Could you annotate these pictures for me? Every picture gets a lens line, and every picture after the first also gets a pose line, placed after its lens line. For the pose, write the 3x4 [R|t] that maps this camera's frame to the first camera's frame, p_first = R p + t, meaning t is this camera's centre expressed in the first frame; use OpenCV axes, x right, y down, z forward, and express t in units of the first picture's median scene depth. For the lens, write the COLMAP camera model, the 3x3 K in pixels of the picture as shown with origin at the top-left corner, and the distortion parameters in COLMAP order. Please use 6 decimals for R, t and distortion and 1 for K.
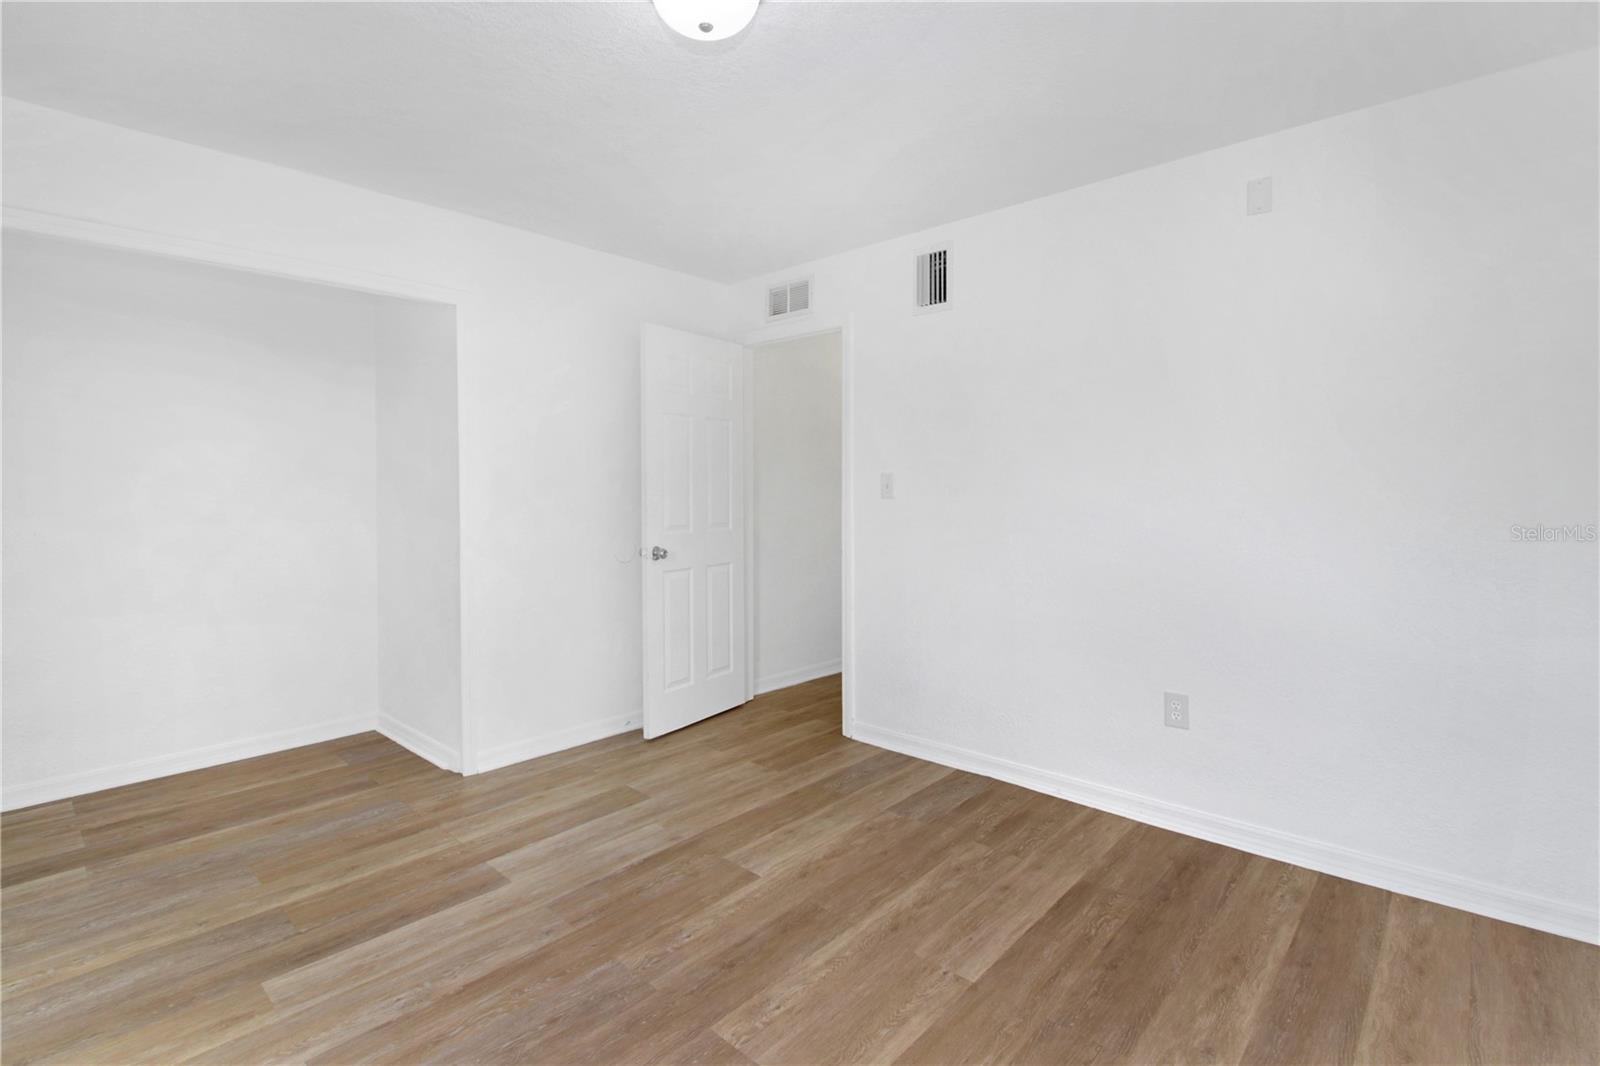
lens RADIAL K [[725.6, 0, 775.9], [0, 725.6, 486.2], [0, 0, 1]] dist [0.000522, -0.015111]
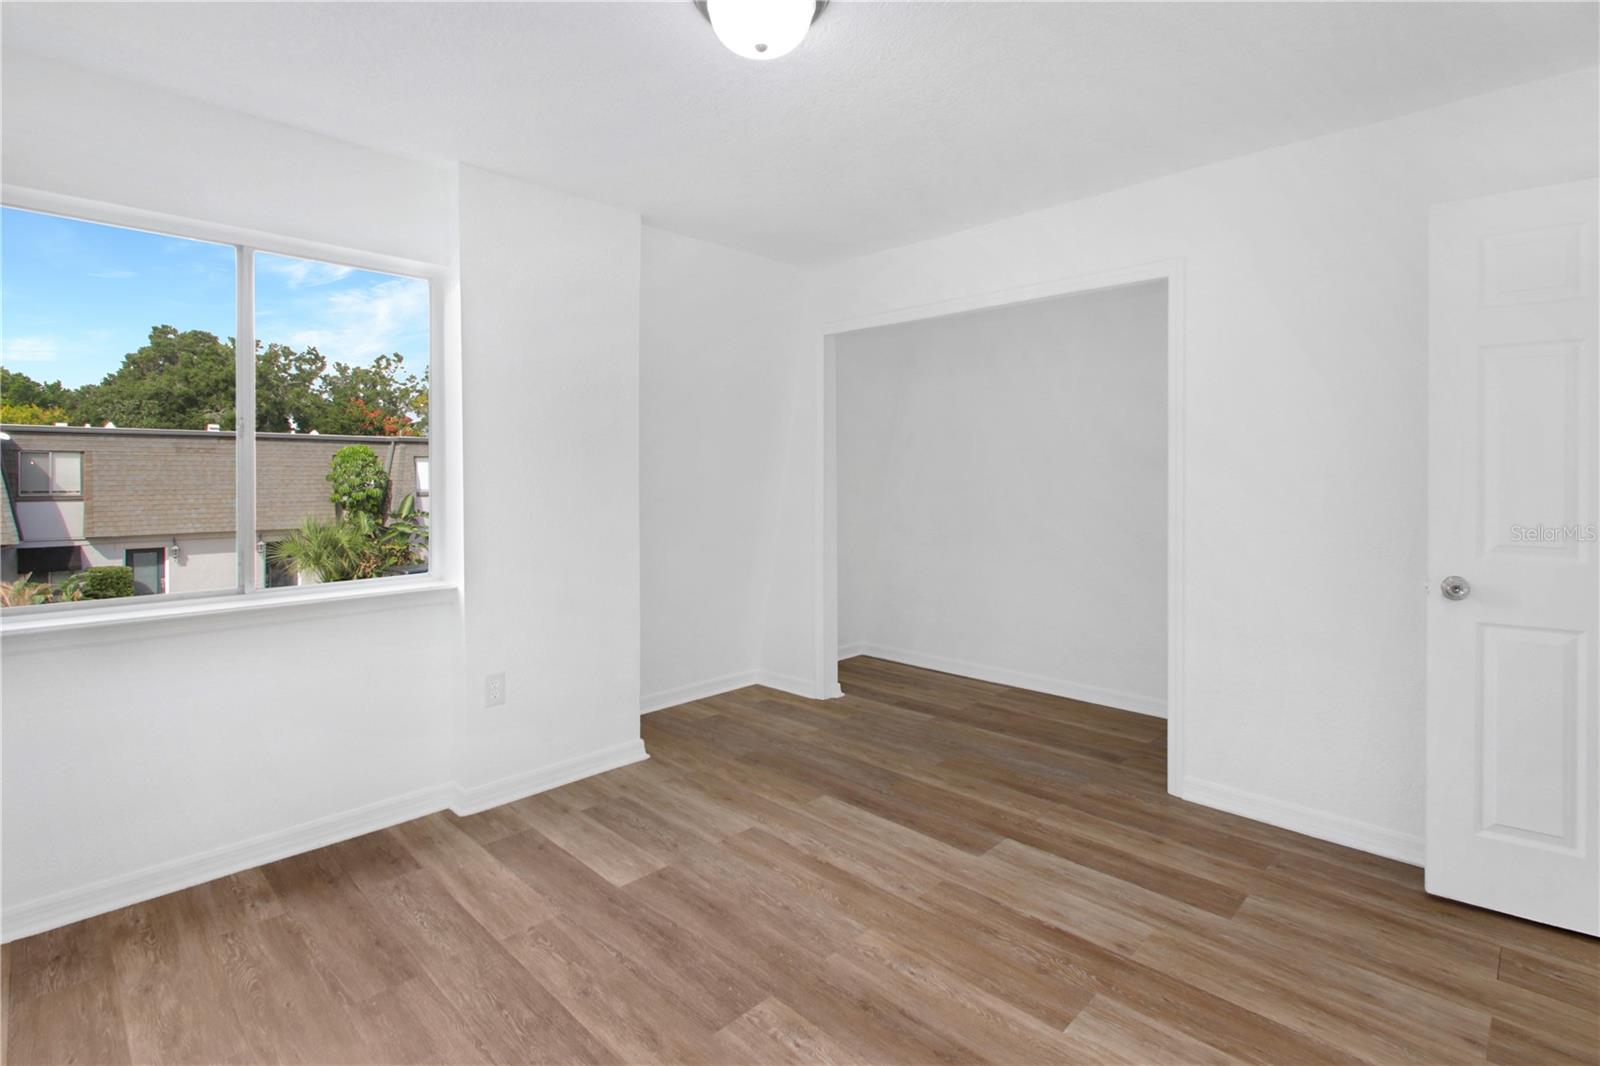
lens RADIAL K [[762.4, 0, 798.3], [0, 762.4, 498.3], [0, 0, 1]] dist [0.000726, -0.009738]
pose [[-0.012572, 0.039783, -0.999129, 0.676489], [-0.003331, 0.999201, 0.039827, -0.002316], [0.999915, 0.003829, -0.012429, 0.734771]]
